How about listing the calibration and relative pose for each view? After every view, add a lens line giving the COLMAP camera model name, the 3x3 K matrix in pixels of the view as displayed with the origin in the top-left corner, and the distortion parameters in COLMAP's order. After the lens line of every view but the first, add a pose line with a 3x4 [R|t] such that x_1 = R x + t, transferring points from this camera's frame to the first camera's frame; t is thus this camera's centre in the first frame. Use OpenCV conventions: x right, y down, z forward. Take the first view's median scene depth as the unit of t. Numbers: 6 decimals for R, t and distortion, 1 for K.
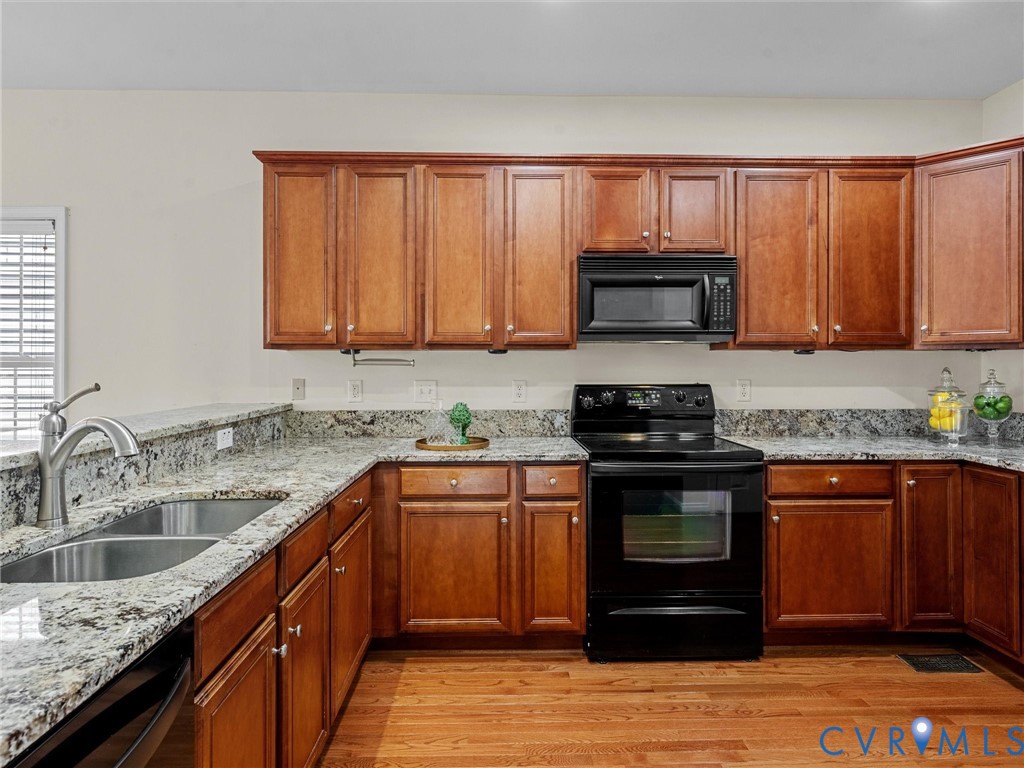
lens RADIAL K [[578.4, 0, 511.2], [0, 578.4, 366.0], [0, 0, 1]] dist [0.005353, 0.001099]
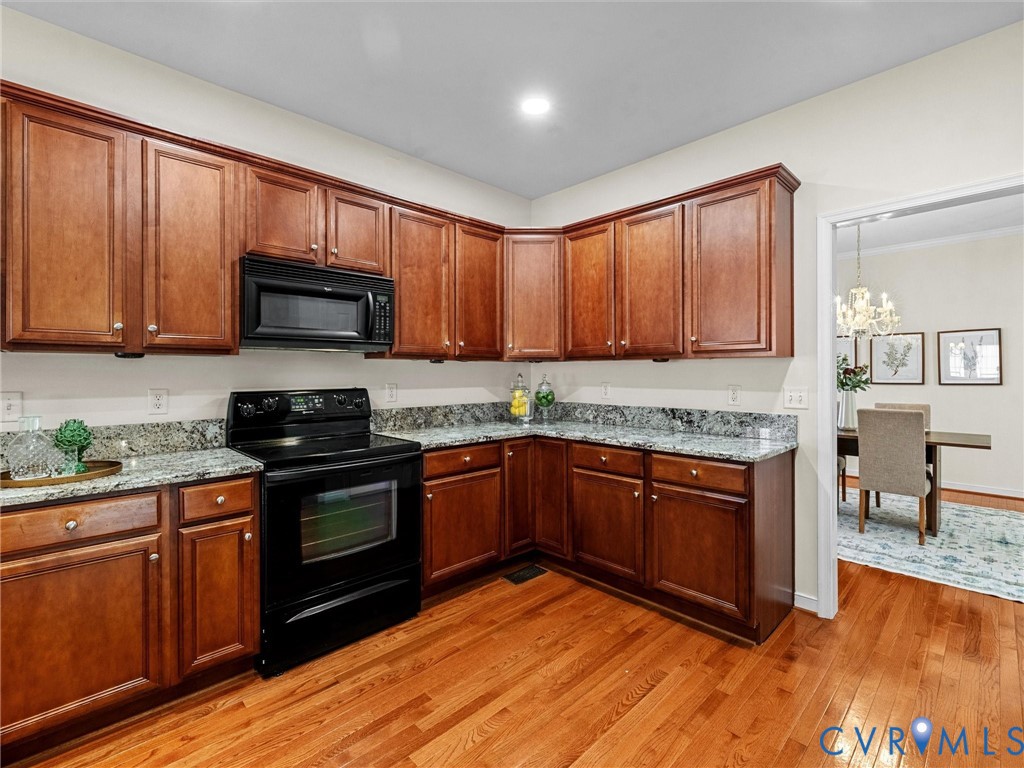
lens RADIAL K [[466.1, 0, 511.7], [0, 466.1, 373.2], [0, 0, 1]] dist [-0.000686, -0.001065]
pose [[0.739233, -0.001900, 0.673447, -0.072524], [0.001145, 0.999998, 0.001565, 0.000556], [-0.673449, -0.000386, 0.739234, 0.135016]]
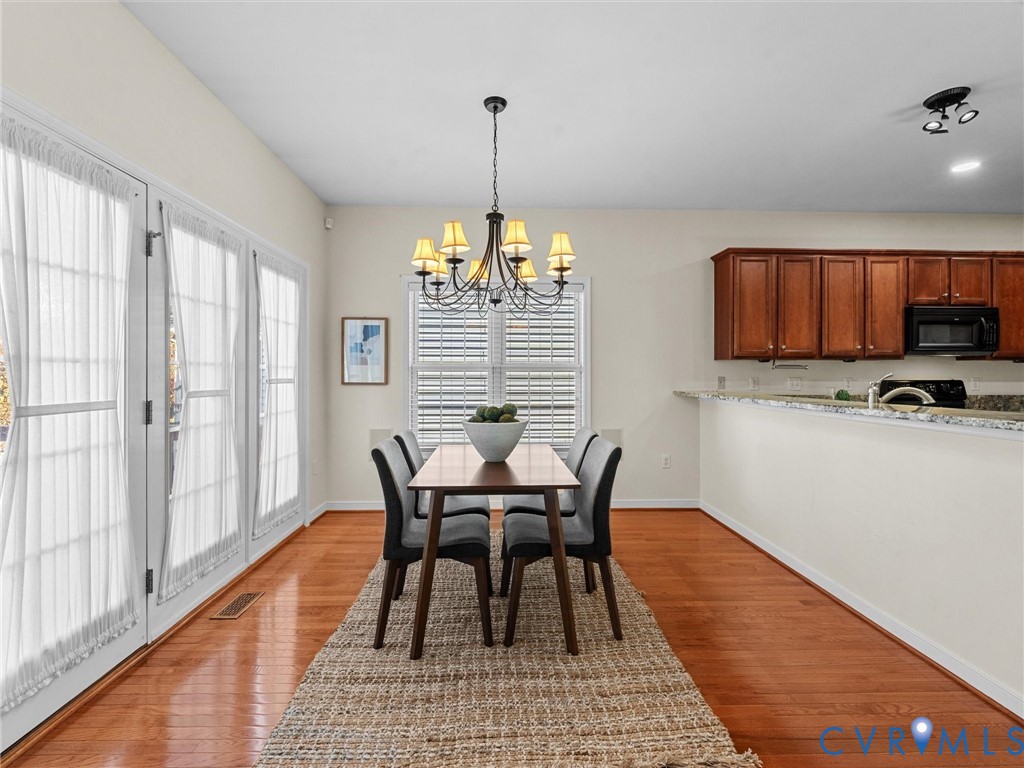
lens RADIAL K [[466.1, 0, 510.3], [0, 466.1, 374.7], [0, 0, 1]] dist [-0.000686, -0.001065]
pose [[0.999994, 0.001550, 0.003060, -1.109053], [-0.001550, 0.999999, 0.000113, 0.019072], [-0.003059, -0.000118, 0.999995, -0.422140]]
